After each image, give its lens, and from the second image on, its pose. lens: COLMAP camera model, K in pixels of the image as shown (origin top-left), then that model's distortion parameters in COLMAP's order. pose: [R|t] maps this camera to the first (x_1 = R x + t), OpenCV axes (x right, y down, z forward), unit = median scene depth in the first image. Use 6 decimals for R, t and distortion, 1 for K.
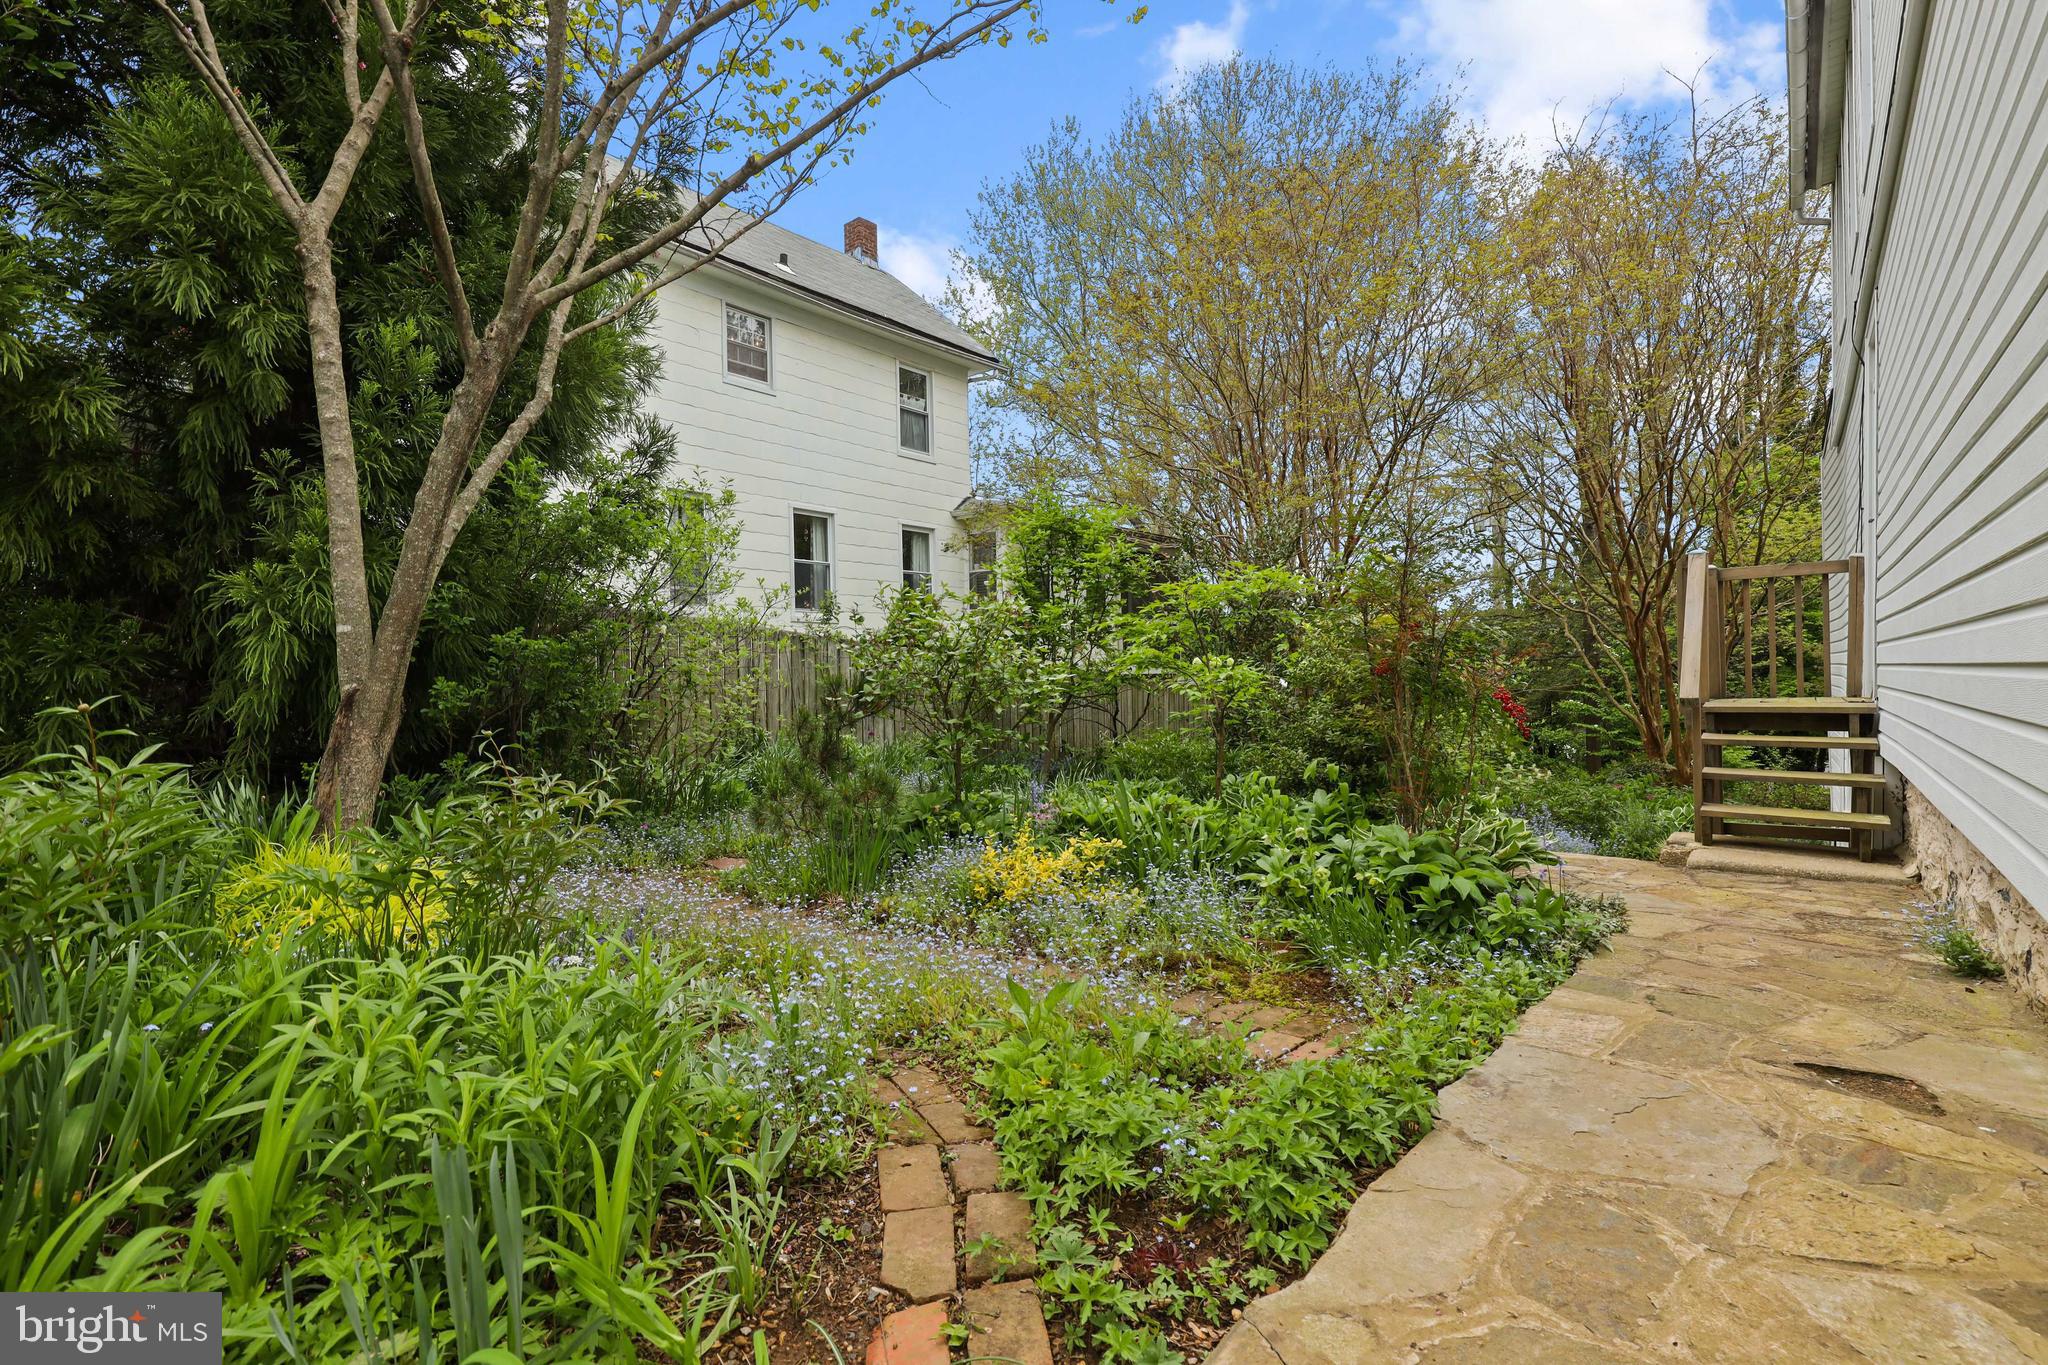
lens RADIAL K [[951.9, 0, 1026.2], [0, 951.9, 668.4], [0, 0, 1]] dist [-0.000384, -0.000202]
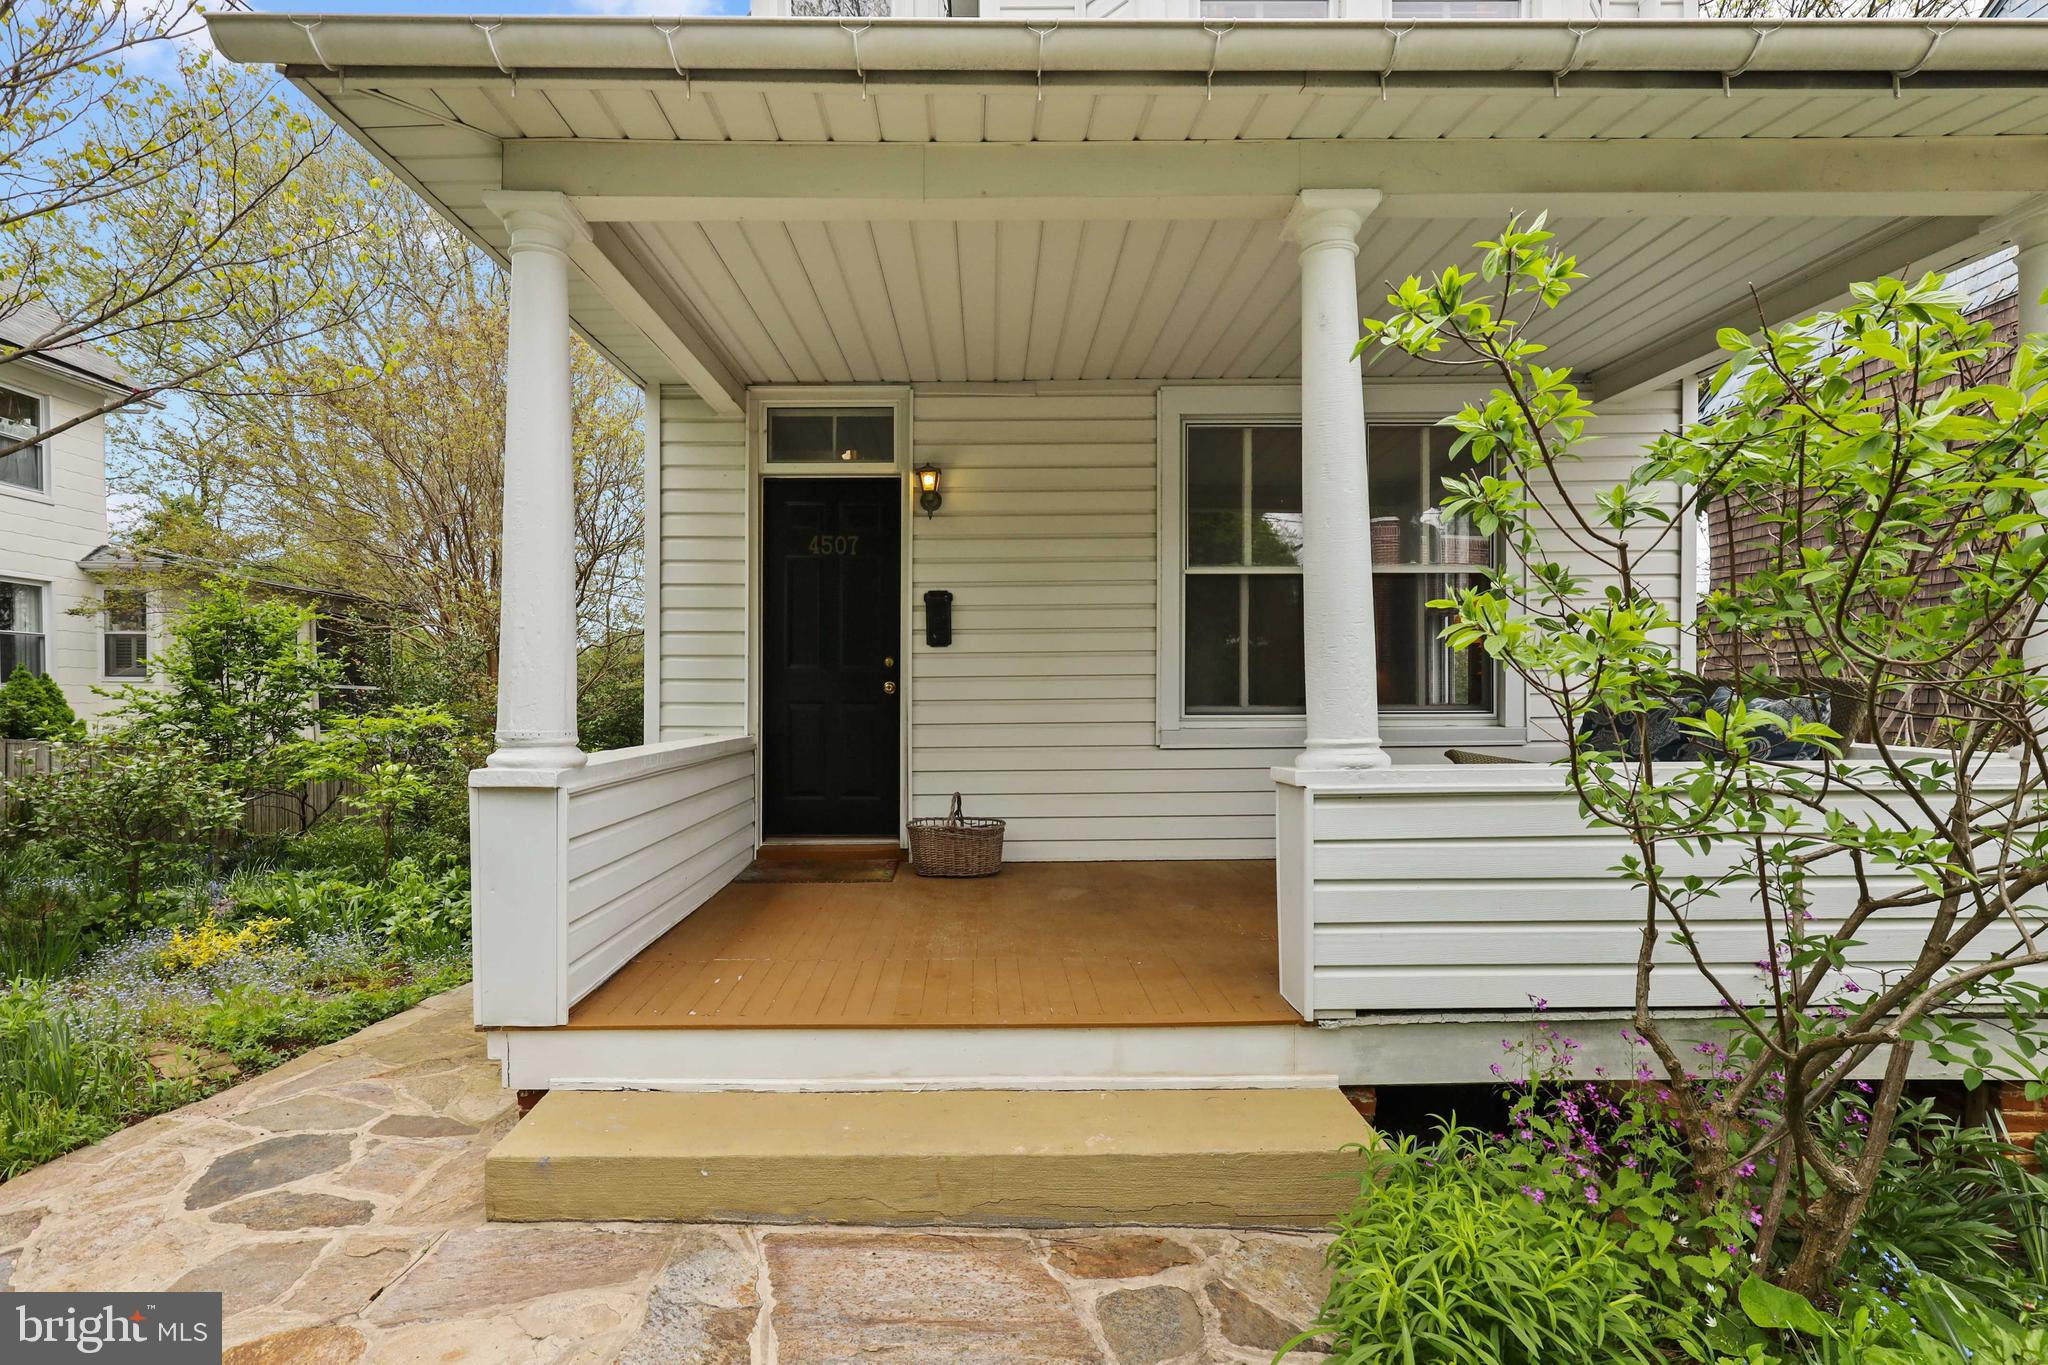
lens RADIAL K [[970.8, 0, 994.2], [0, 970.8, 706.7], [0, 0, 1]] dist [-0.000389, 0.000163]
pose [[0.764111, 0.011057, 0.644990, -0.039040], [-0.007966, 0.999939, -0.007705, -0.135285], [-0.645036, 0.000749, 0.764152, -0.797436]]
